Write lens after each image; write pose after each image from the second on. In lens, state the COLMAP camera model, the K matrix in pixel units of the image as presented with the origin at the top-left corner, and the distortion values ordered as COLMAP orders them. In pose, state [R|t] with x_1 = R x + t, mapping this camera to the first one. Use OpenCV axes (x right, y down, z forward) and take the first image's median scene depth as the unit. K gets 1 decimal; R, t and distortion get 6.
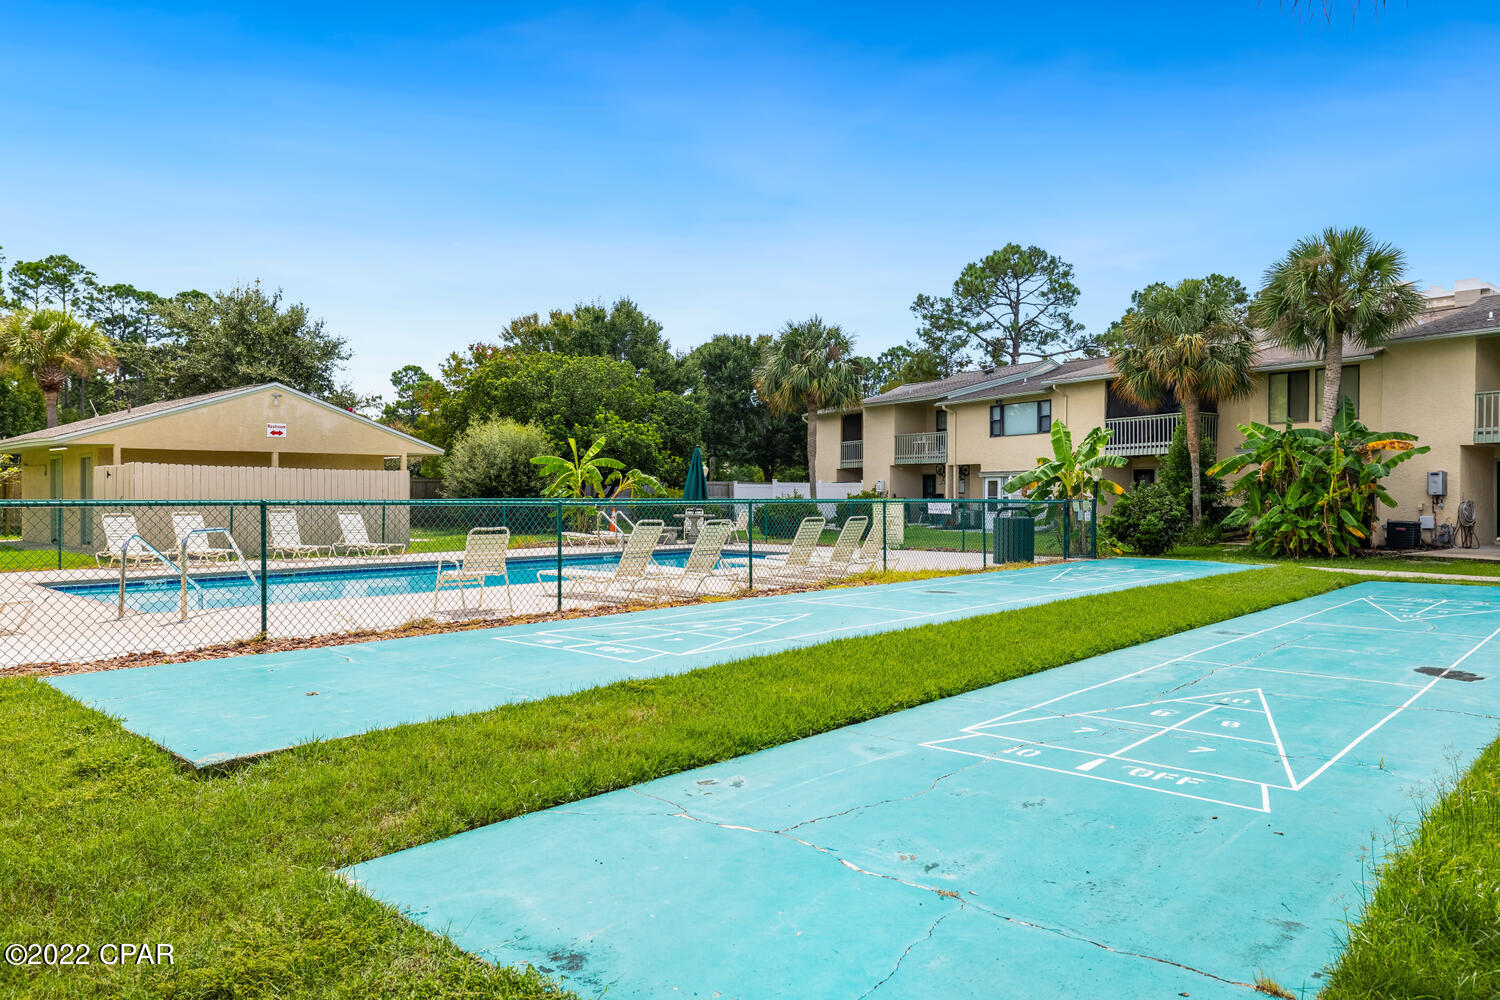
lens RADIAL K [[1004.1, 0, 728.0], [0, 1004.1, 500.7], [0, 0, 1]] dist [0.002803, 0.000781]
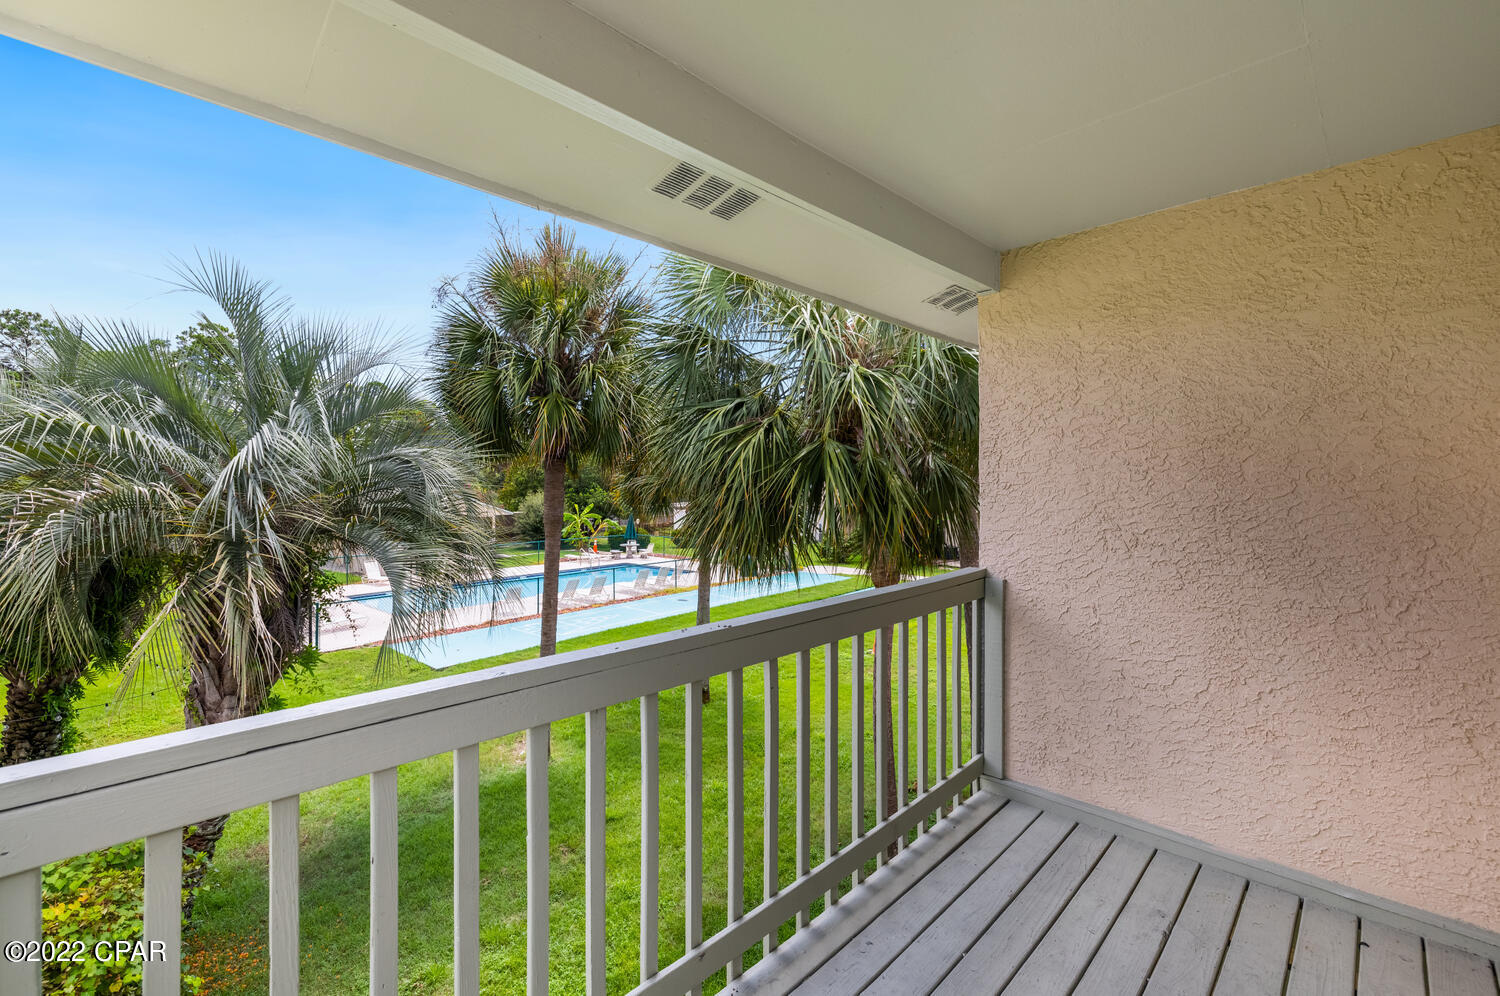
lens RADIAL K [[629.7, 0, 750.0], [0, 629.7, 498.0], [0, 0, 1]] dist [-0.002547, -0.000175]
pose [[0.998154, 0.004419, 0.060572, 0.120739], [-0.005459, 0.999840, 0.017009, -0.093905], [-0.060488, -0.017308, 0.998019, -0.318194]]
